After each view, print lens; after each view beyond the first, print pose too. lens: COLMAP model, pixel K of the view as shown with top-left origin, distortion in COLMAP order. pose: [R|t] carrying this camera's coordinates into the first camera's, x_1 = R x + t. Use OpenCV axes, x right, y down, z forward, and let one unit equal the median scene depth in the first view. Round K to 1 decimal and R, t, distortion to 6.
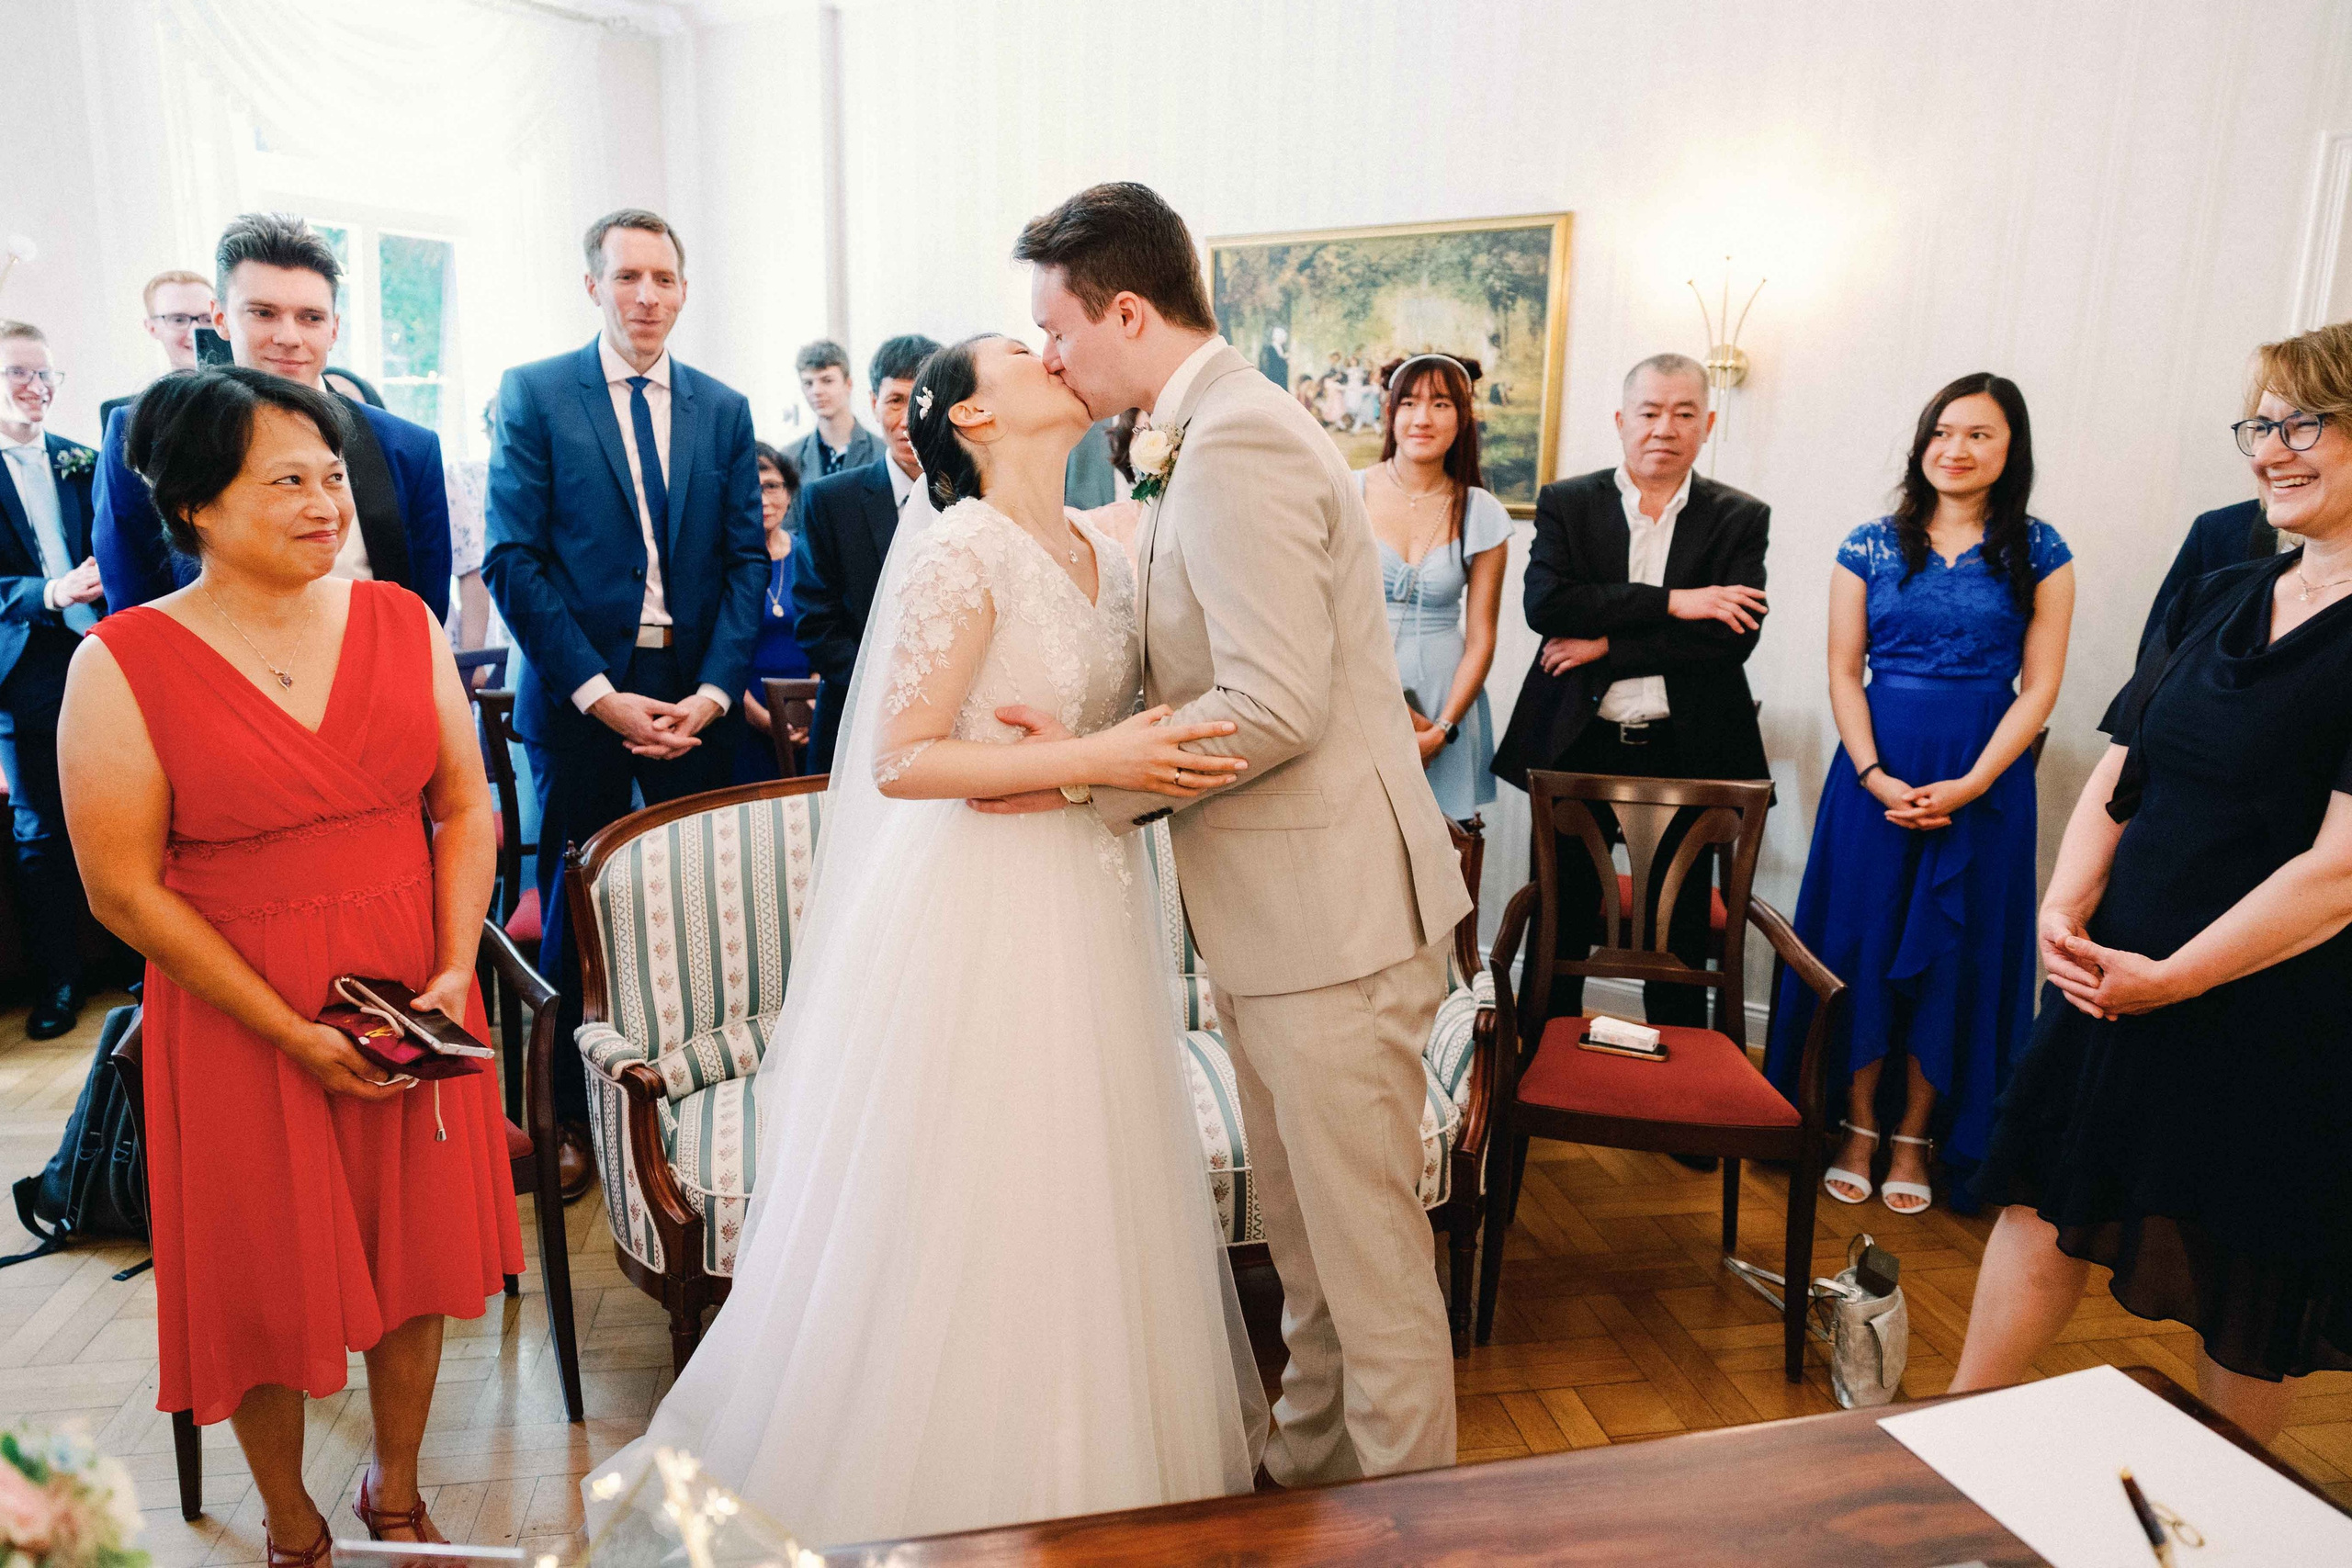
lens RADIAL K [[1593.1, 0, 1189.8], [0, 1593.1, 814.5], [0, 0, 1]] dist [0.000090, 0.005281]
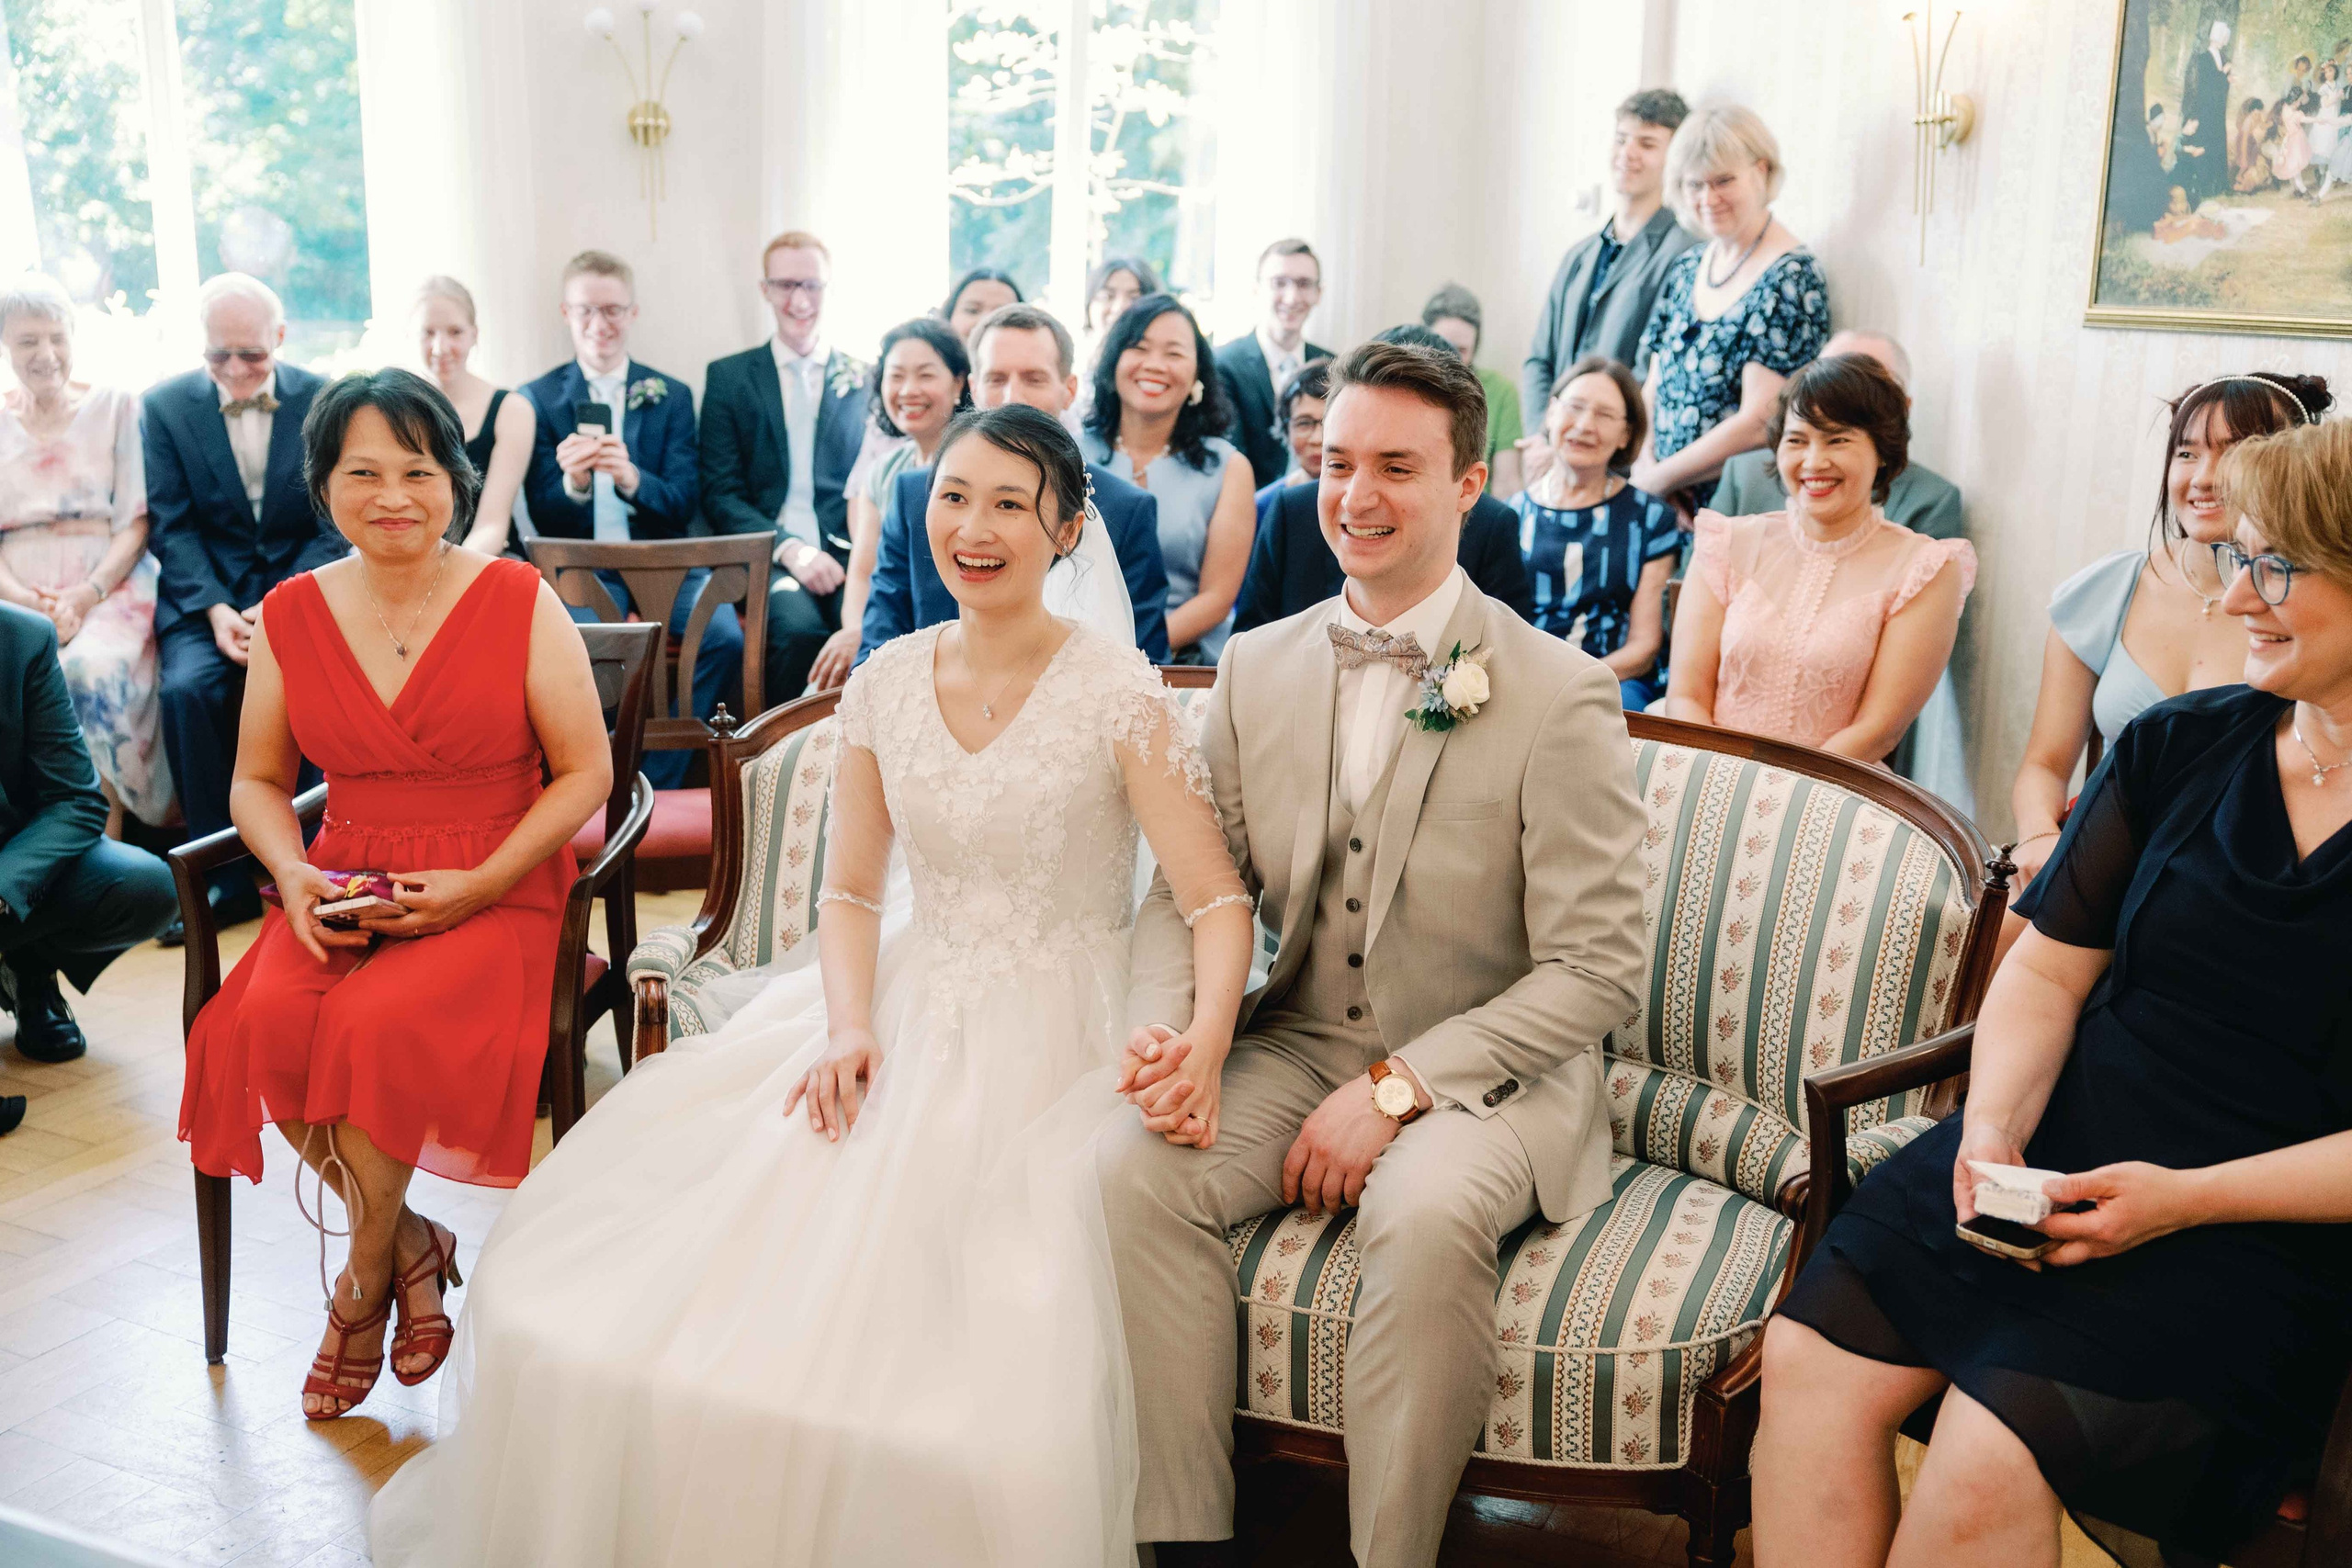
lens RADIAL K [[2338.9, 0, 1233.7], [0, 2338.9, 800.9], [0, 0, 1]] dist [0.021653, 0.000000]
pose [[0.807622, 0.123248, -0.576677, 0.328038], [-0.125276, 0.991452, 0.036447, -0.010321], [0.576240, 0.042809, 0.816159, 0.114913]]
